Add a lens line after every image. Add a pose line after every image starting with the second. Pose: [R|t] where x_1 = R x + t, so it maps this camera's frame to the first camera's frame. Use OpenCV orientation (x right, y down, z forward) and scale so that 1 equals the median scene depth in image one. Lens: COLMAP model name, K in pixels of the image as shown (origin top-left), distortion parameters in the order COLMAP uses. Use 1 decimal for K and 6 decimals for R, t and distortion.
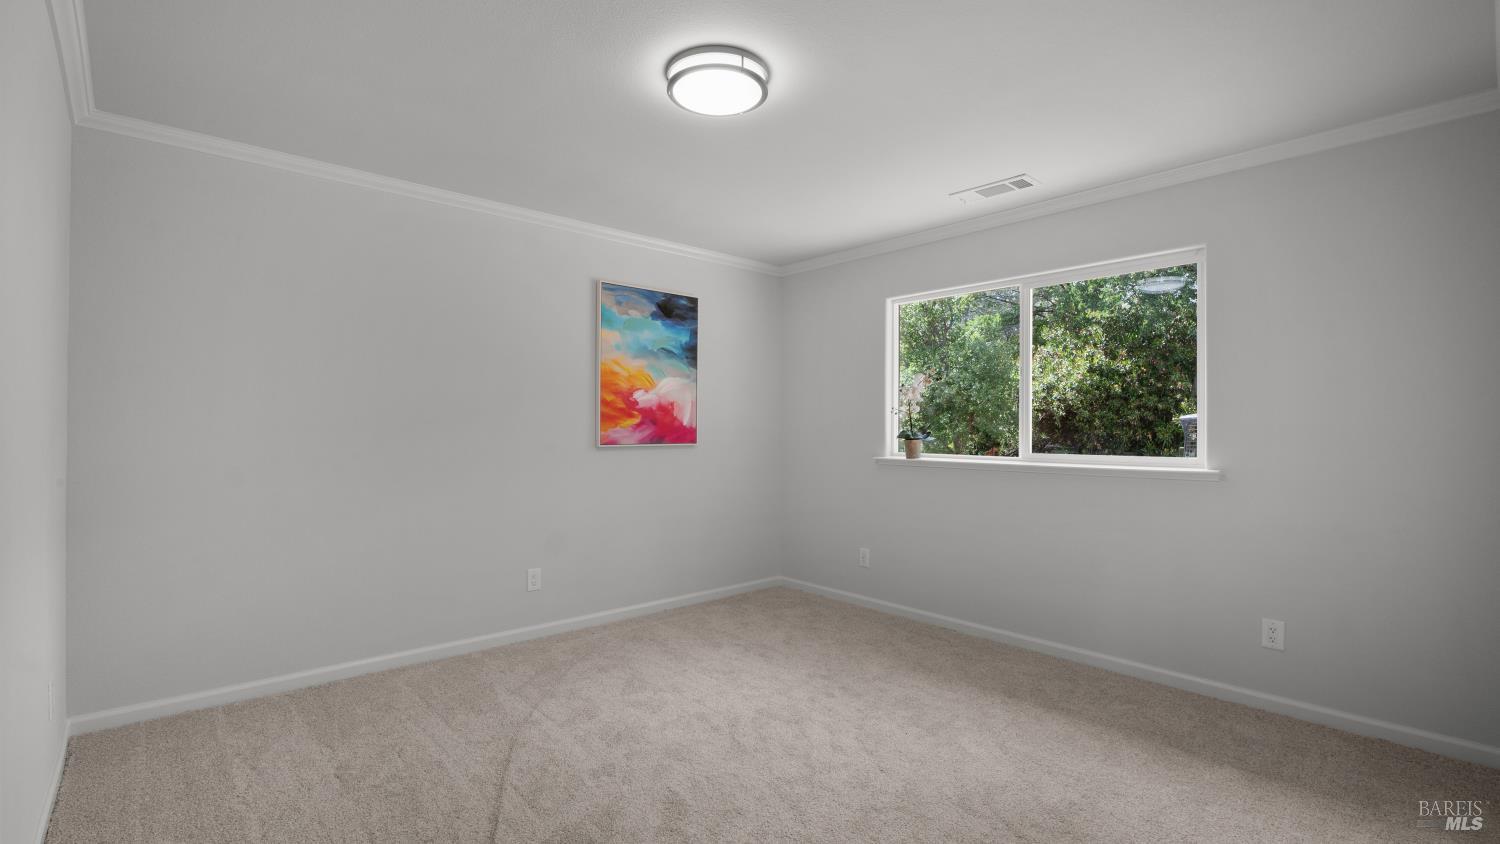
lens RADIAL K [[687.1, 0, 743.7], [0, 687.1, 430.5], [0, 0, 1]] dist [0.016848, -0.000812]
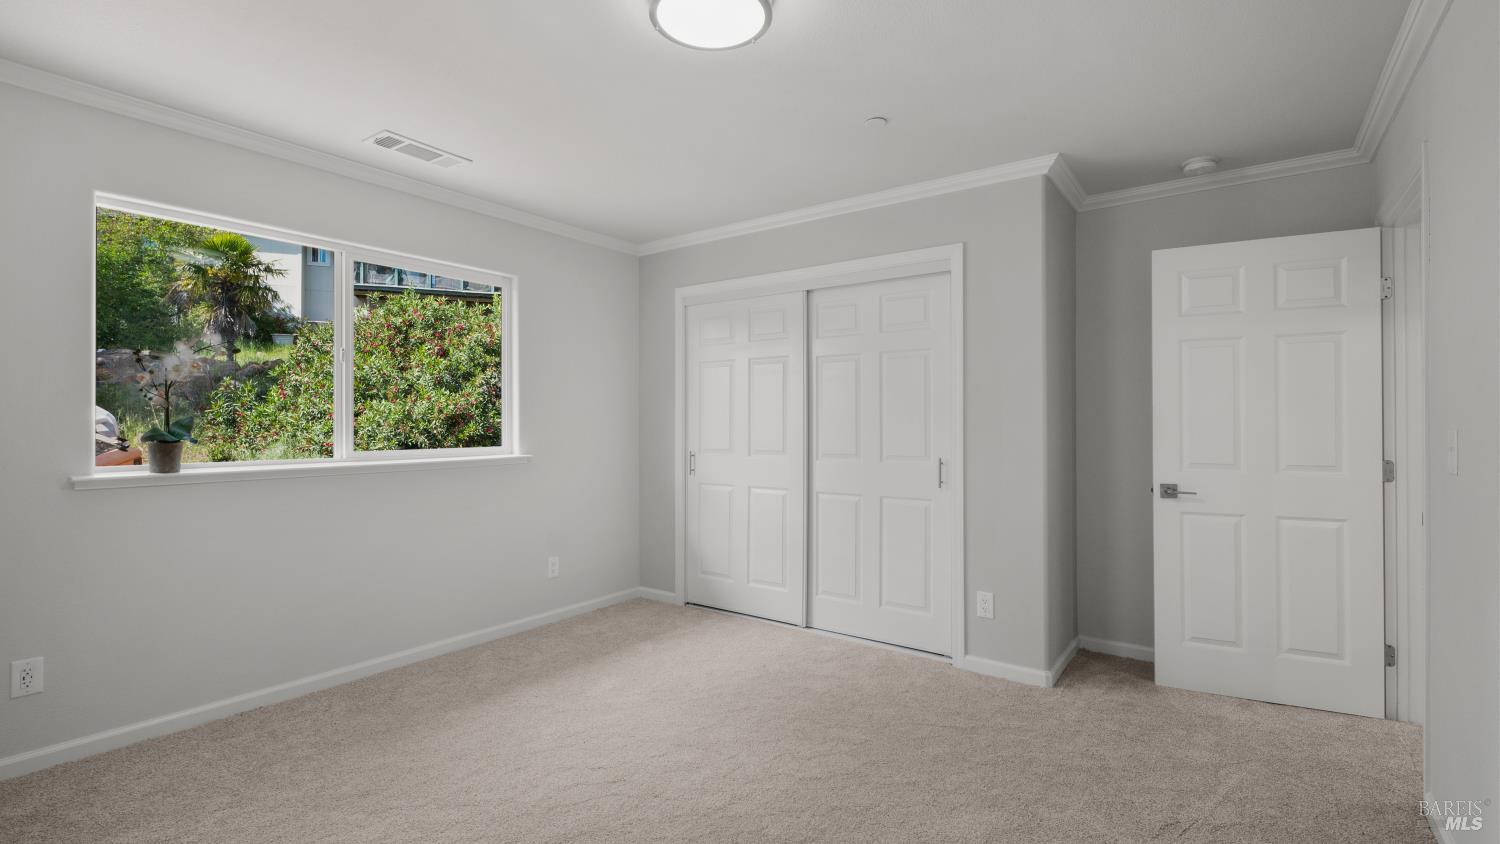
lens RADIAL K [[678.1, 0, 737.0], [0, 678.1, 425.5], [0, 0, 1]] dist [0.011547, -0.000639]
pose [[-0.191556, -0.013763, 0.981385, -0.513618], [0.001228, 0.999898, 0.014263, -0.011342], [-0.981481, 0.003937, -0.191520, 0.696486]]
